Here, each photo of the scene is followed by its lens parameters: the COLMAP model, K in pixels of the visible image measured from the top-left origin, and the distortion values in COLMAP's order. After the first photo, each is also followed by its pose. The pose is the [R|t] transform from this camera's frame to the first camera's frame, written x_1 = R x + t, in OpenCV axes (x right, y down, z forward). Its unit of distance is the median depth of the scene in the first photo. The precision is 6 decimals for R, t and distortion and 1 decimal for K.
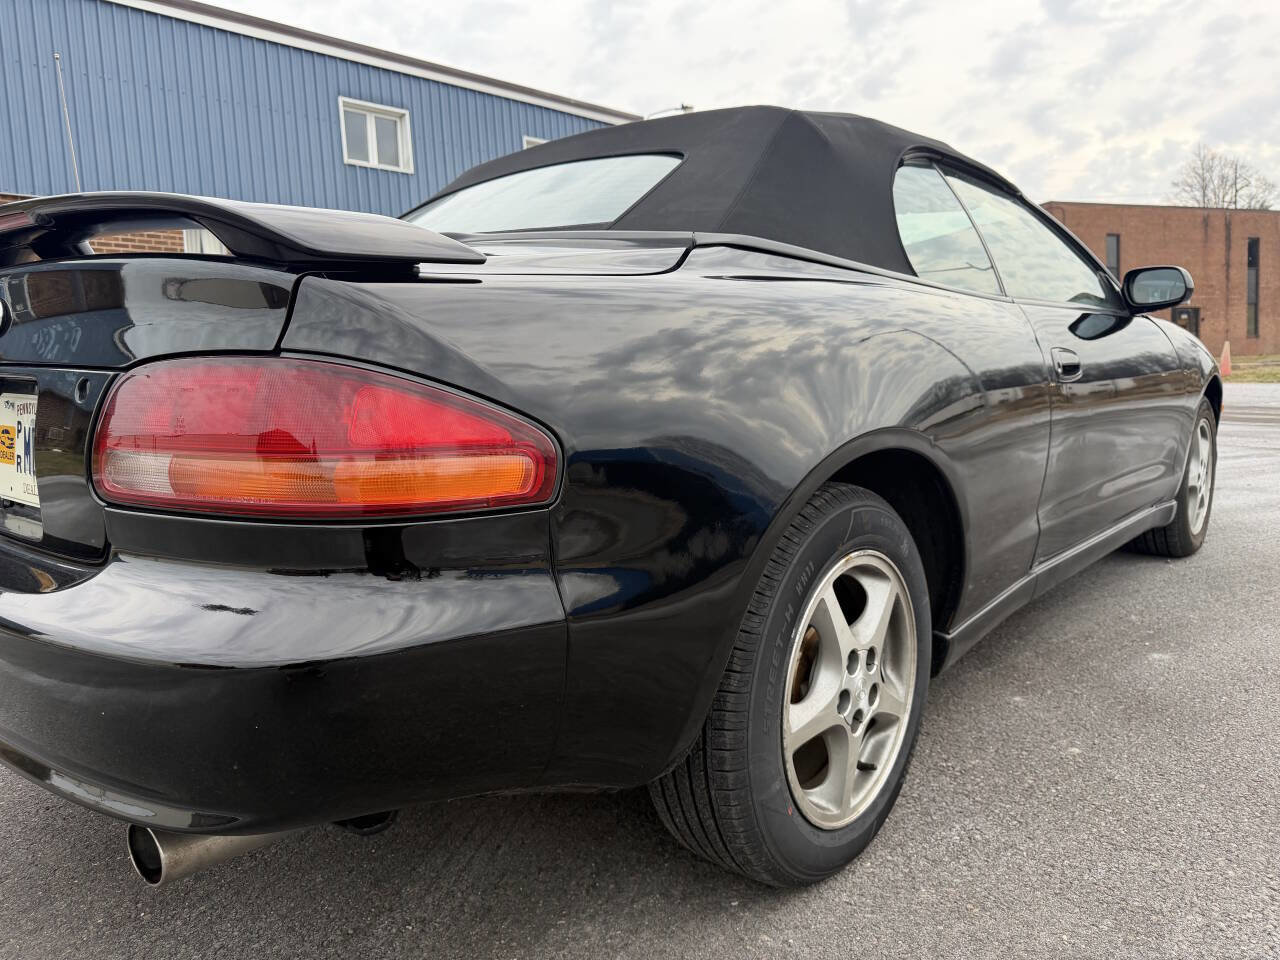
lens RADIAL K [[917.2, 0, 640.0], [0, 917.2, 480.0], [0, 0, 1]] dist [0.004857, -0.007806]
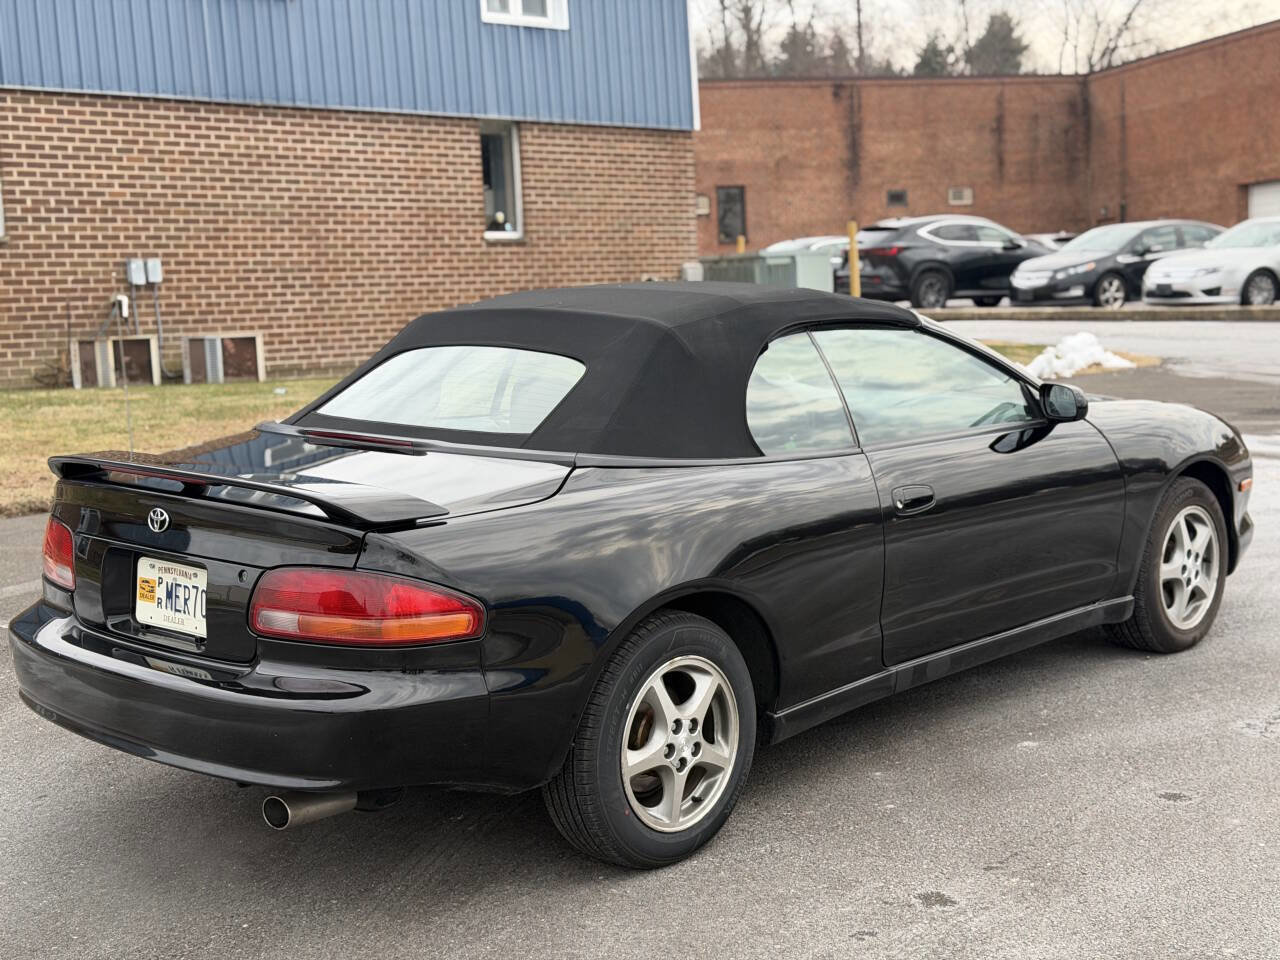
lens RADIAL K [[1807.0, 0, 640.0], [0, 1807.0, 480.0], [0, 0, 1]] dist [0.121224, -0.023949]
pose [[0.999111, -0.000852, -0.042160, 0.294657], [0.000981, 0.999995, 0.003033, -0.231342], [0.042157, -0.003072, 0.999106, -2.076519]]
